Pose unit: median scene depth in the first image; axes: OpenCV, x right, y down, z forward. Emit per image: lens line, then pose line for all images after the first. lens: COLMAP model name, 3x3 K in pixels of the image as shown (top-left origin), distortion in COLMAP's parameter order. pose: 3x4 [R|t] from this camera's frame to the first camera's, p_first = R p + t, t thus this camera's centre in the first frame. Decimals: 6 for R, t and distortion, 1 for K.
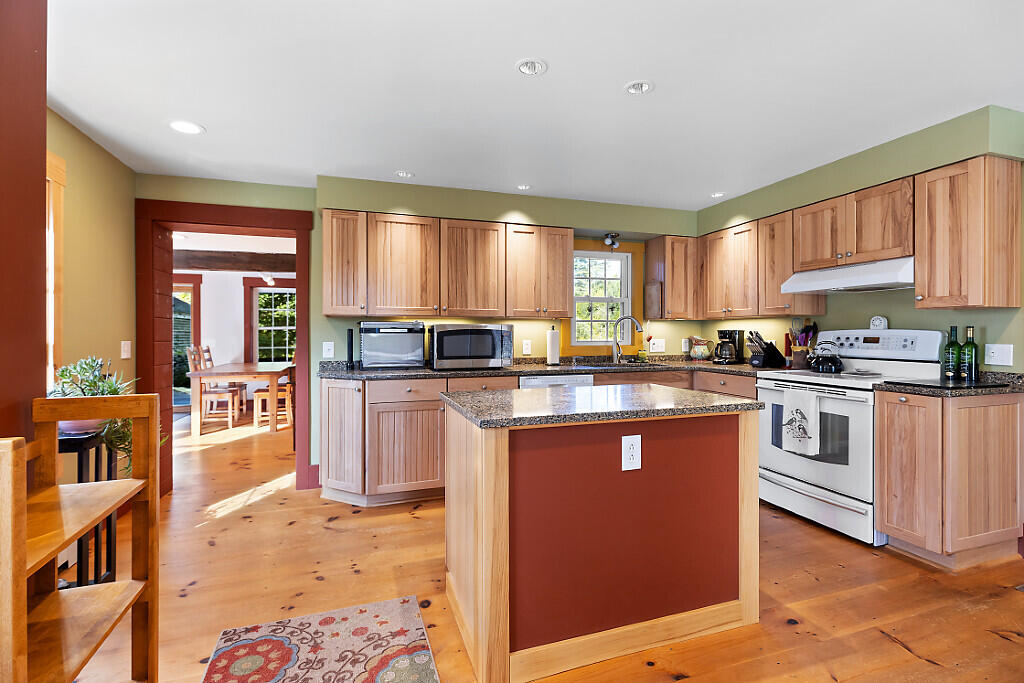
lens RADIAL K [[466.6, 0, 509.1], [0, 466.6, 335.3], [0, 0, 1]] dist [0.000966, 0.000483]
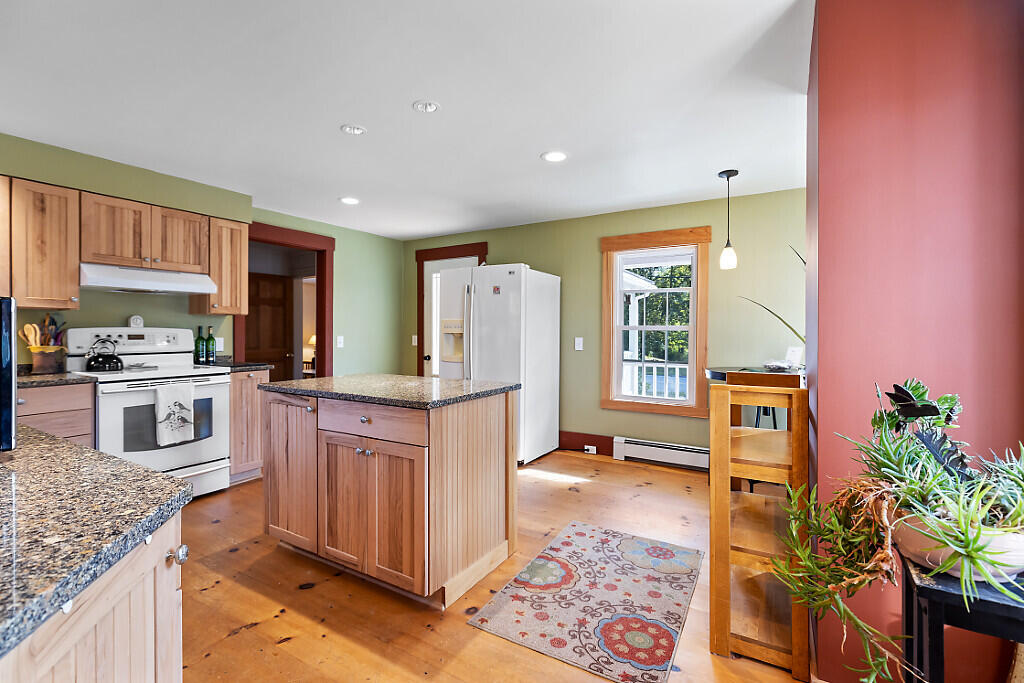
lens RADIAL K [[466.6, 0, 509.2], [0, 466.6, 335.0], [0, 0, 1]] dist [0.000966, 0.000483]
pose [[-0.654536, -0.005101, 0.756014, -1.012830], [0.002400, 0.999958, 0.008825, -0.003768], [-0.756027, 0.007591, -0.654496, 1.659971]]
